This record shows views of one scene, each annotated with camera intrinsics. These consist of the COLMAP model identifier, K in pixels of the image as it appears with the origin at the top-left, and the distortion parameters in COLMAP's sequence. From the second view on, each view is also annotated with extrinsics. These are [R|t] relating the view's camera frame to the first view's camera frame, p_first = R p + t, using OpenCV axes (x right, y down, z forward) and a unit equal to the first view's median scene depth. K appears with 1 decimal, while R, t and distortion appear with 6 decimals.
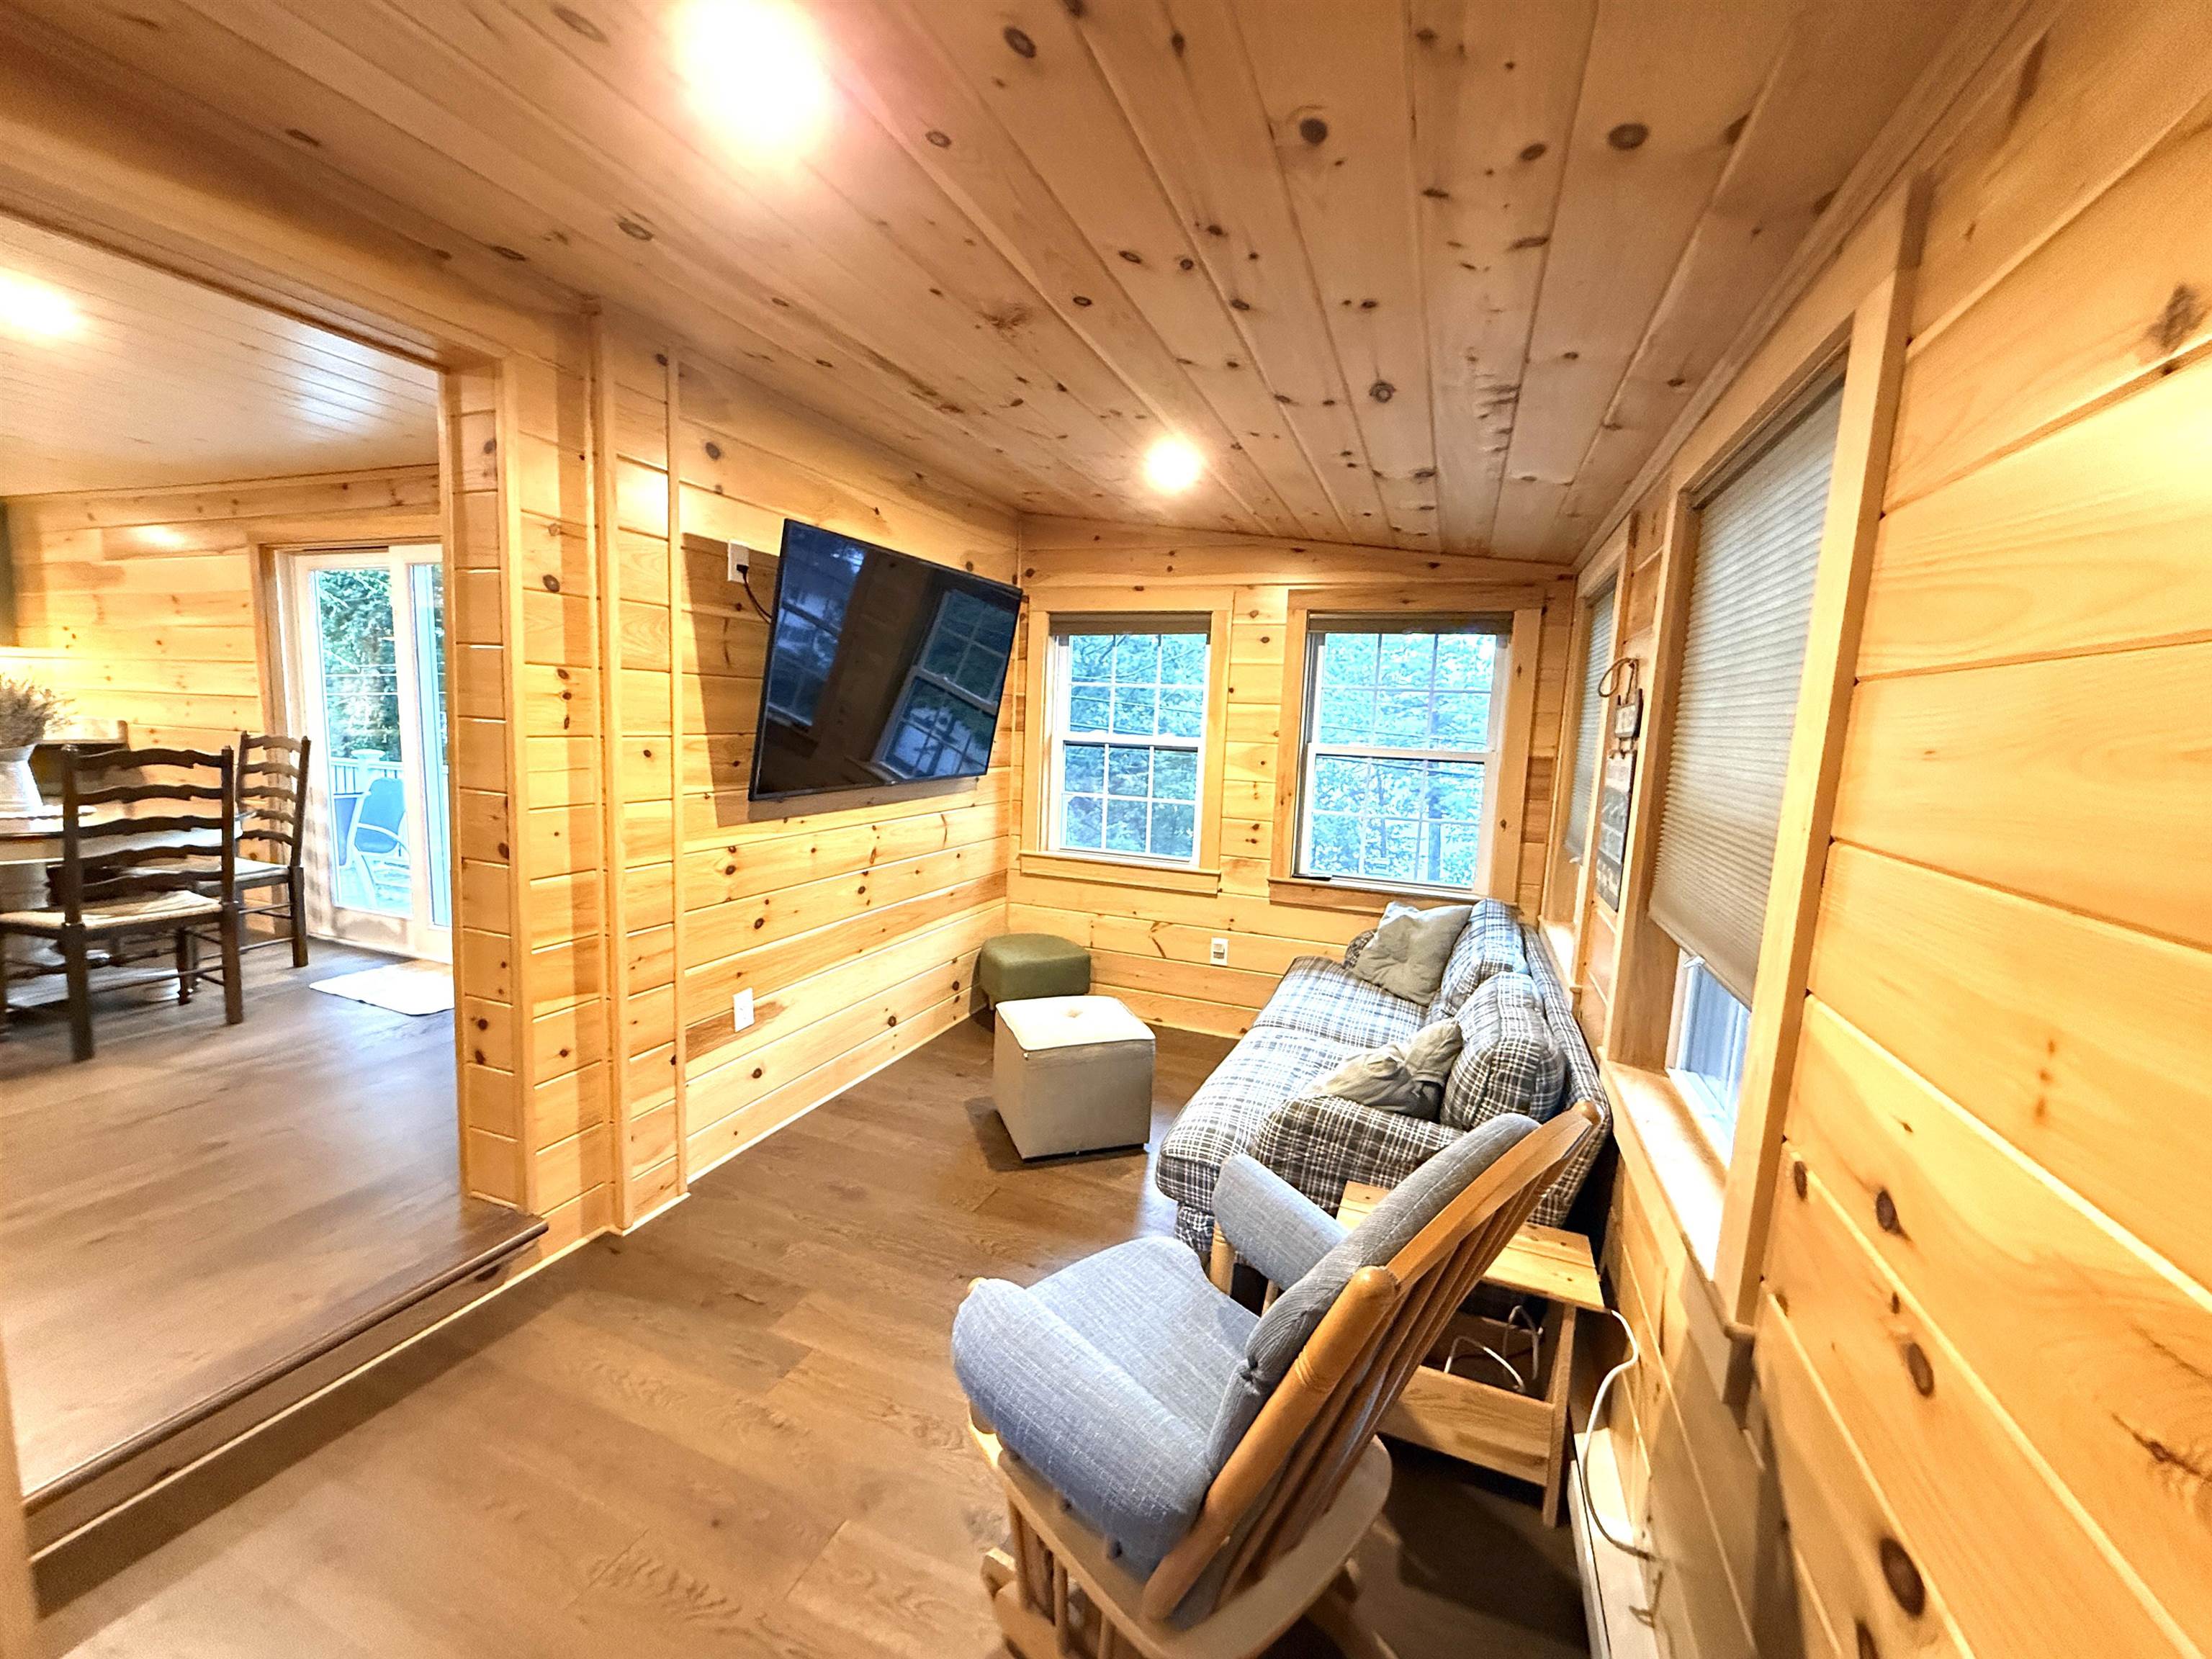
lens RADIAL K [[896.6, 0, 1100.2], [0, 896.6, 821.4], [0, 0, 1]] dist [-0.000182, -0.000198]
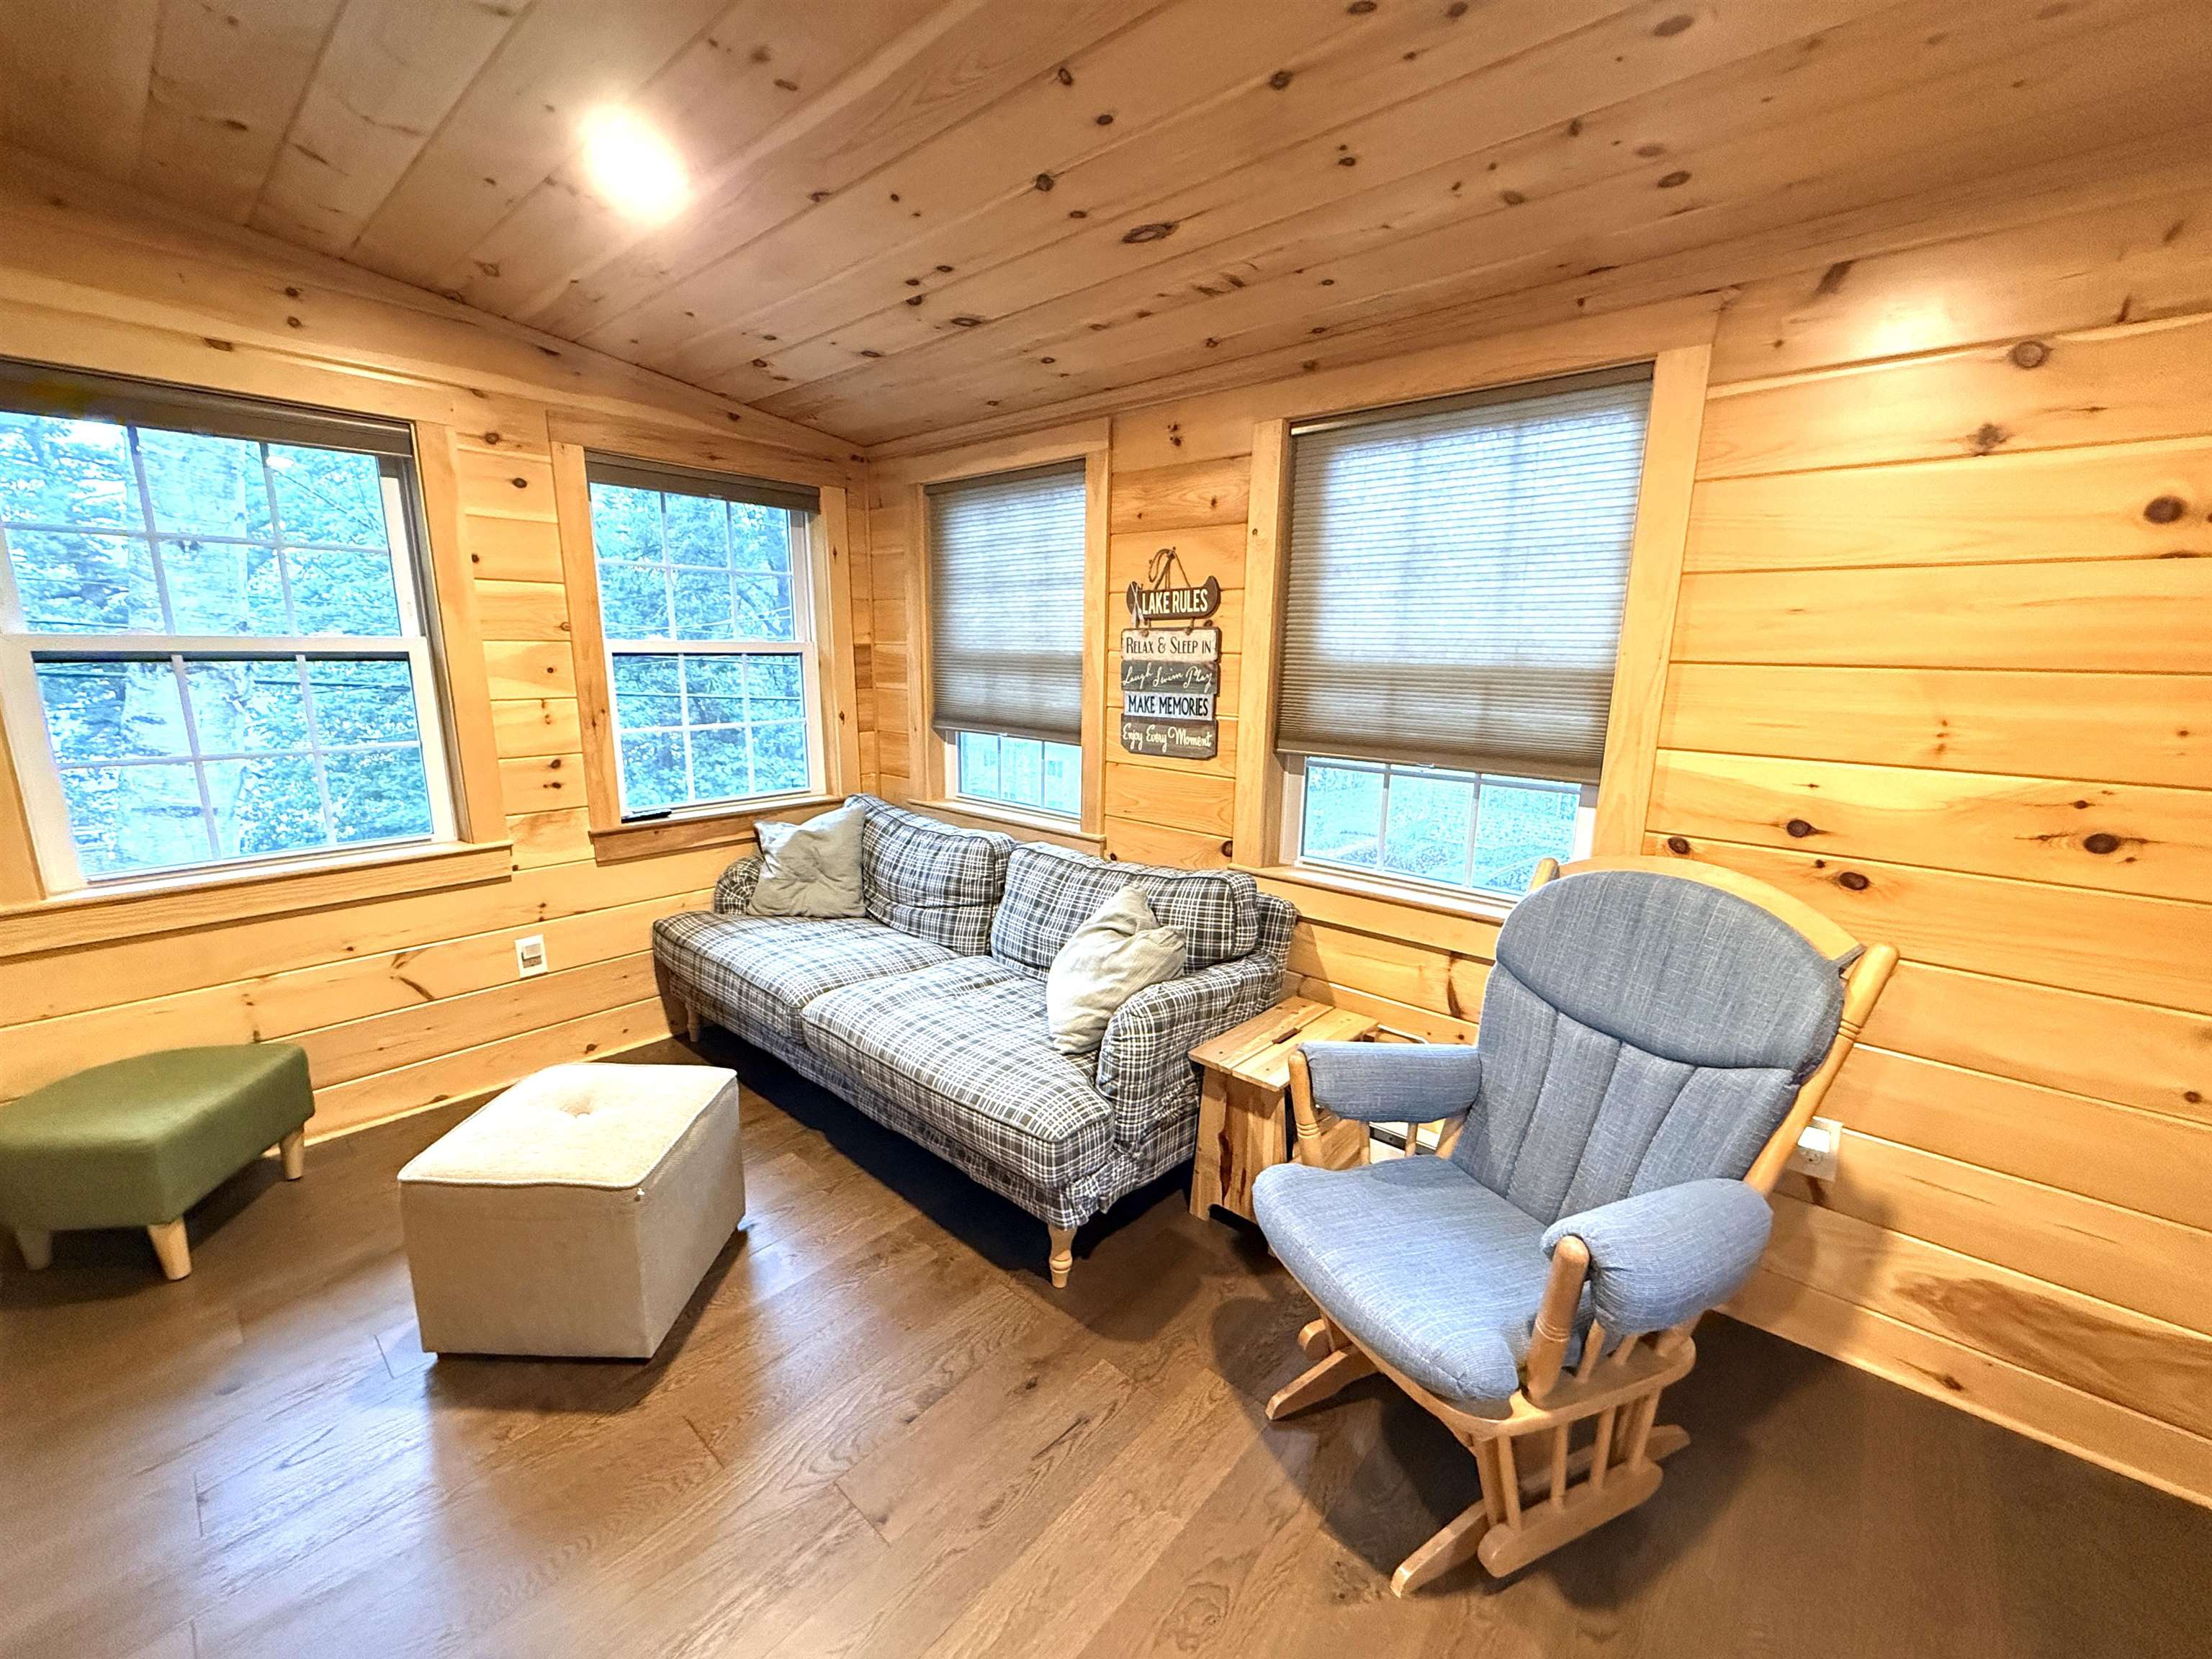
lens RADIAL K [[896.6, 0, 1093.0], [0, 896.6, 828.1], [0, 0, 1]] dist [-0.000182, -0.000198]
pose [[0.328428, -0.223920, 0.917603, -0.336863], [0.111764, 0.973880, 0.197651, -0.036521], [-0.937893, 0.037641, 0.344876, 0.375574]]
